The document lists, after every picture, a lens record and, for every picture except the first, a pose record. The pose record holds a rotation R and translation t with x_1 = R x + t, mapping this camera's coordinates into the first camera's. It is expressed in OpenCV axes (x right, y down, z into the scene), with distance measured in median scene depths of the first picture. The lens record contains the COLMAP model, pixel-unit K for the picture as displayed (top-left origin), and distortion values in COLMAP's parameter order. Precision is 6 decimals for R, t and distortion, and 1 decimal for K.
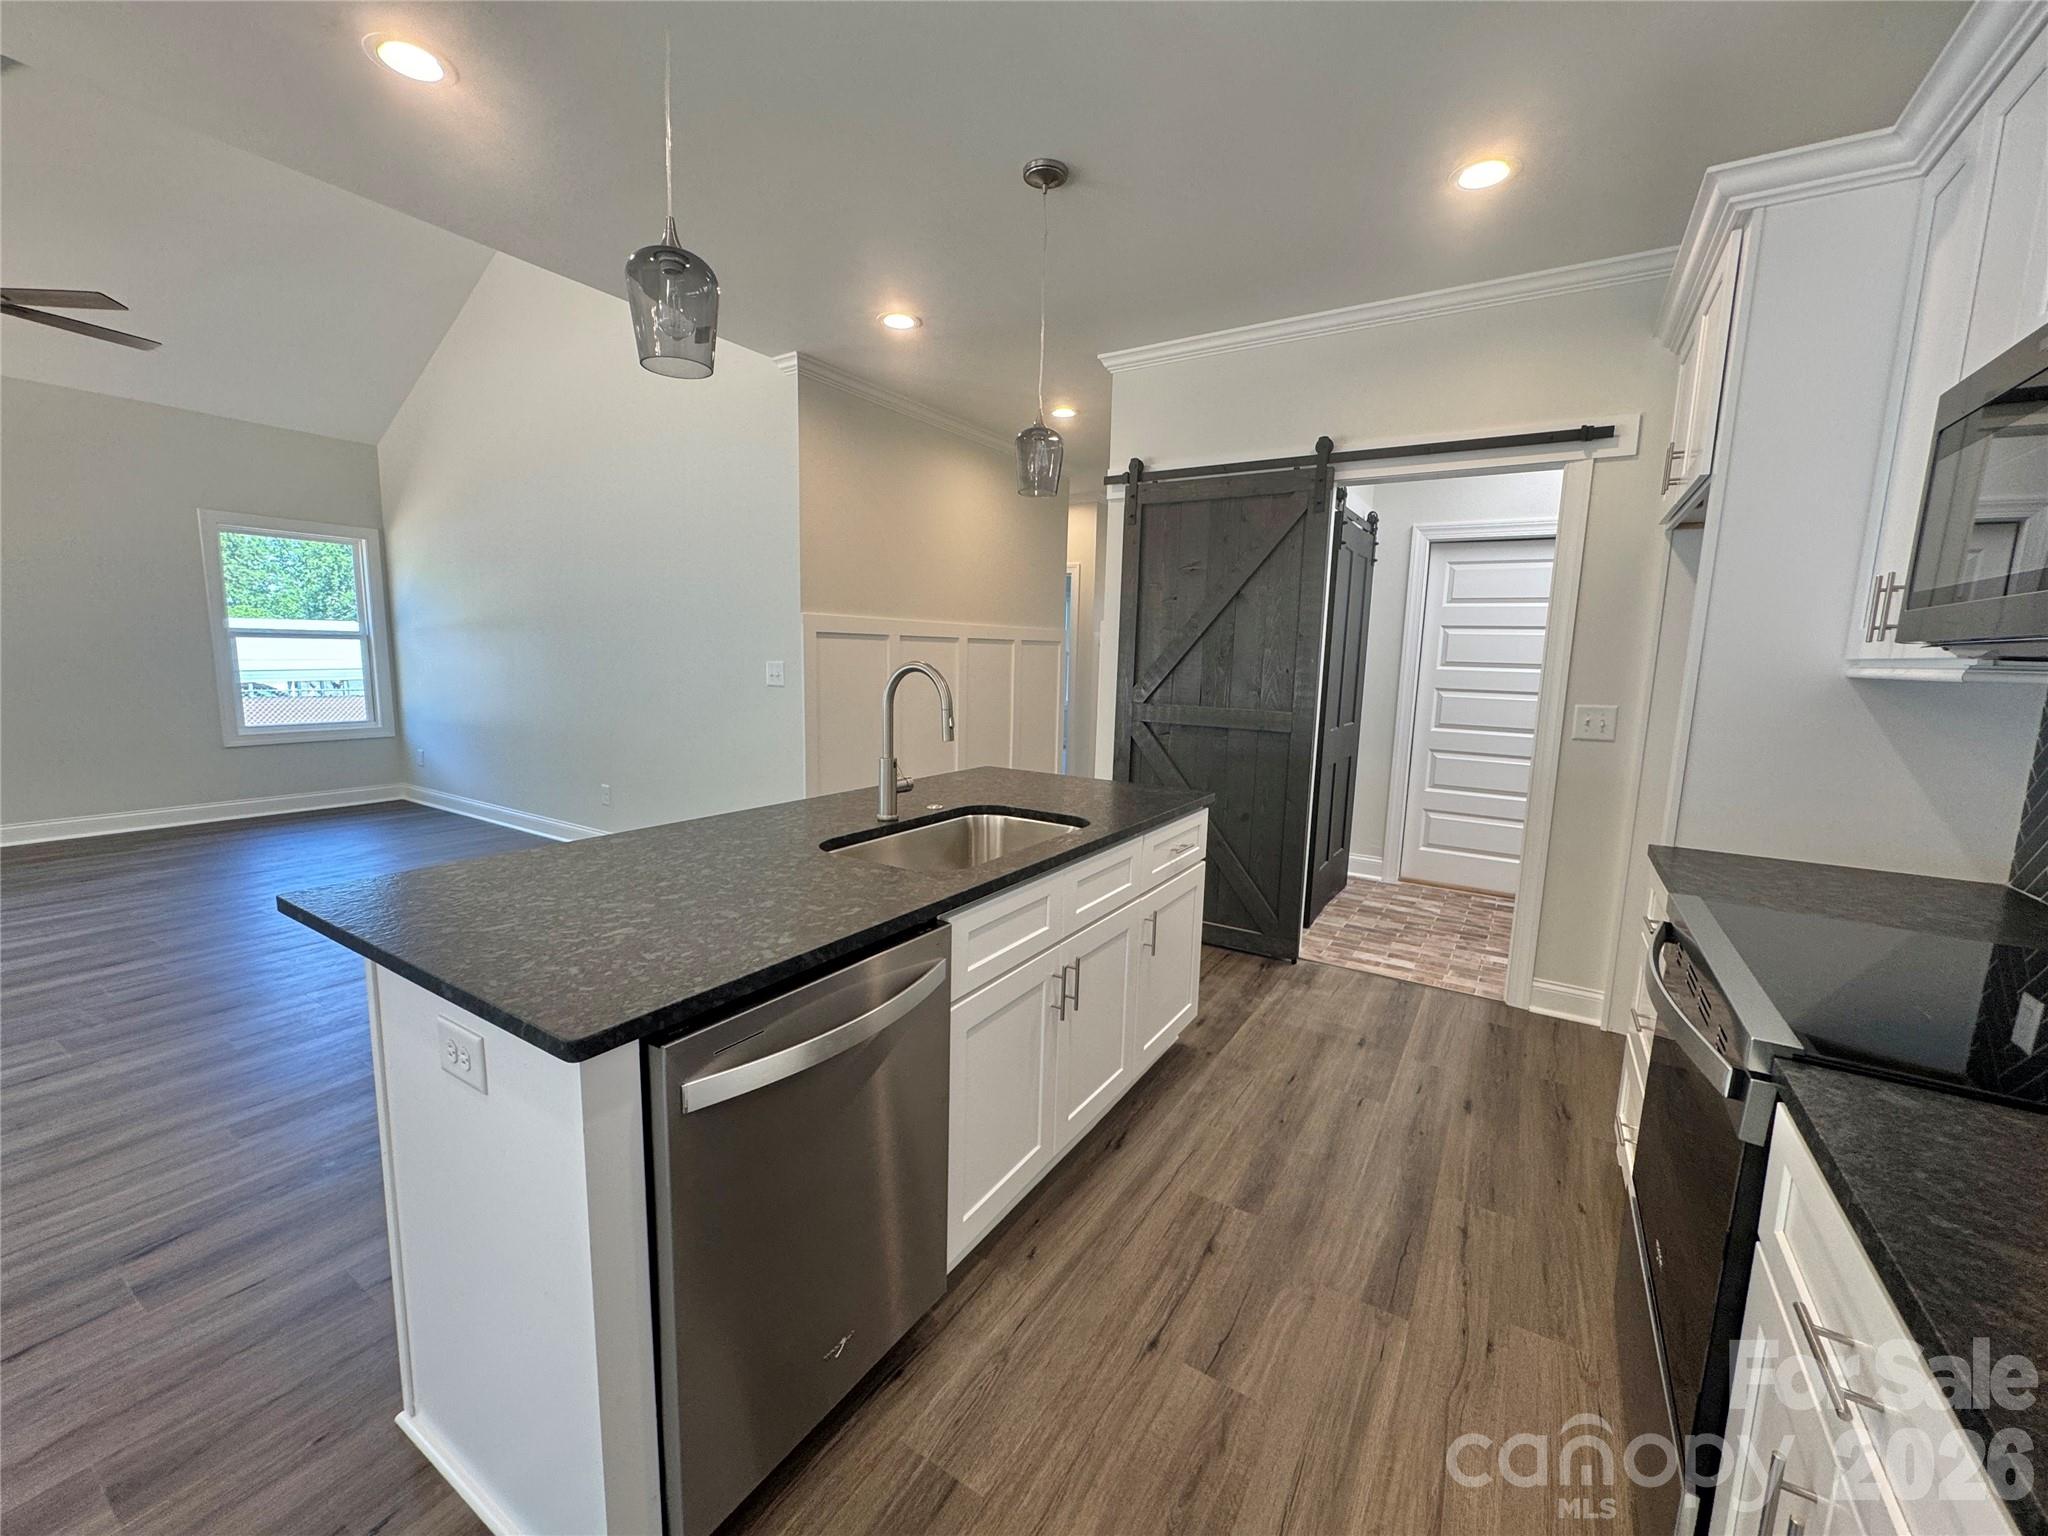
lens RADIAL K [[818.4, 0, 1022.0], [0, 818.4, 764.0], [0, 0, 1]] dist [-0.001892, 0.000126]
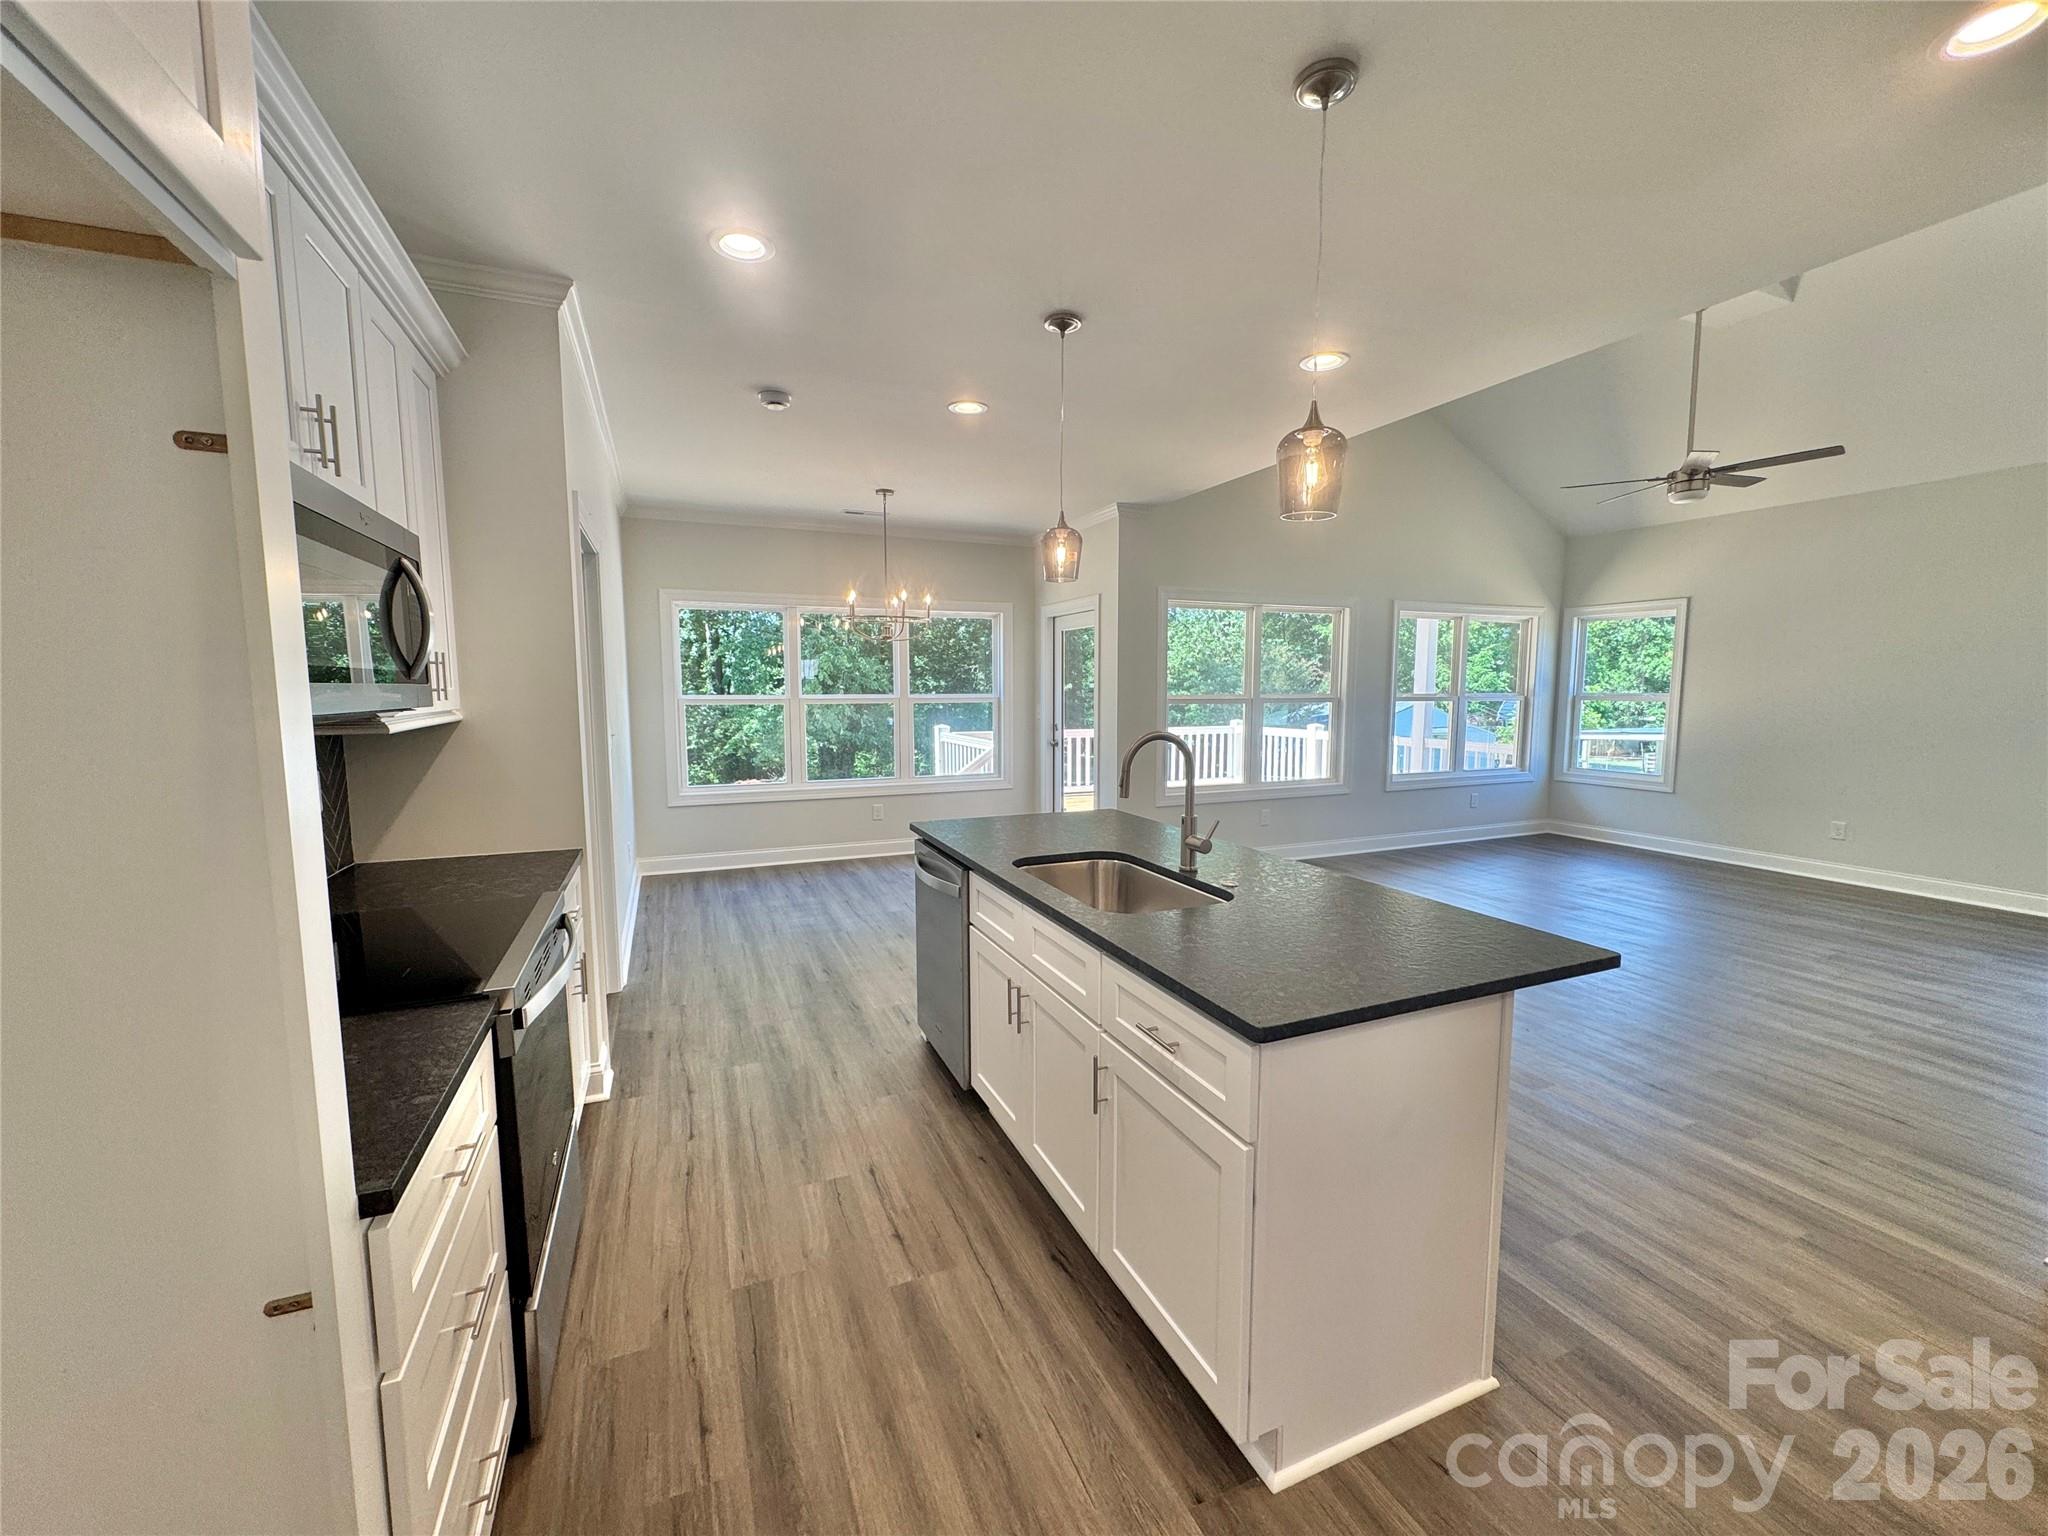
lens RADIAL K [[818.4, 0, 1028.6], [0, 818.4, 765.4], [0, 0, 1]] dist [-0.001892, 0.000126]
pose [[-0.564000, 0.056888, -0.823813, 0.803334], [-0.127133, 0.979748, 0.154694, -0.201063], [0.815930, 0.191981, -0.545345, 1.279579]]
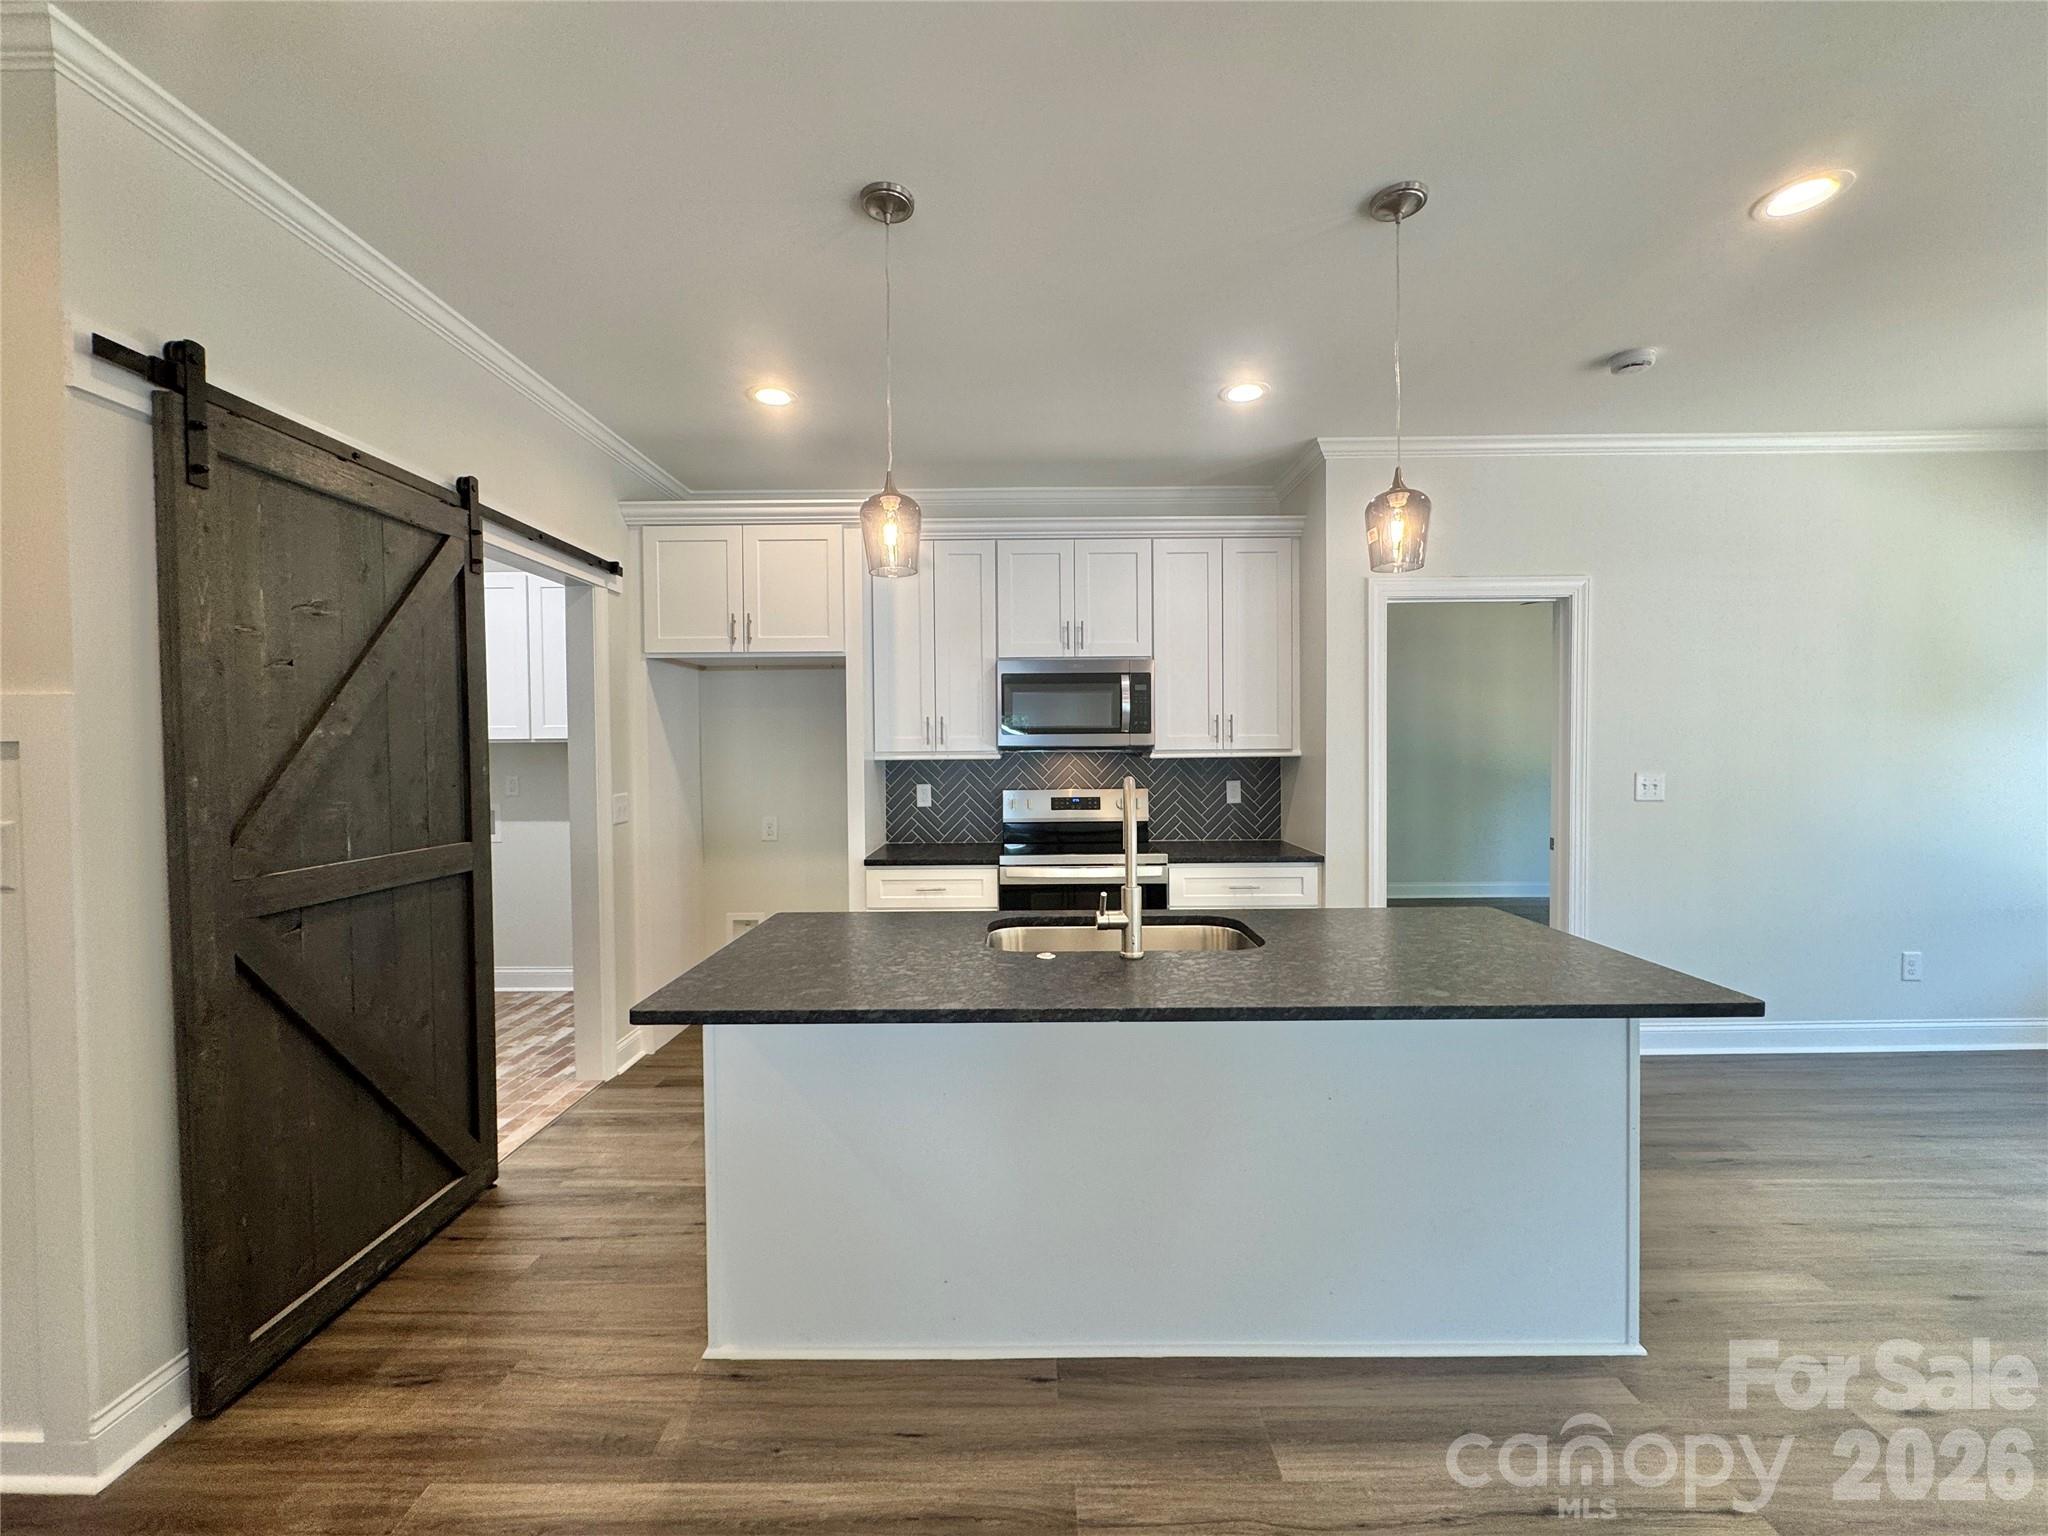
lens RADIAL K [[818.4, 0, 1021.9], [0, 818.4, 768.8], [0, 0, 1]] dist [-0.001892, 0.000126]
pose [[-0.528657, -0.041932, 0.847799, -0.766473], [0.111345, 0.986723, 0.118234, -0.228905], [-0.841501, 0.156904, -0.516969, 1.386572]]
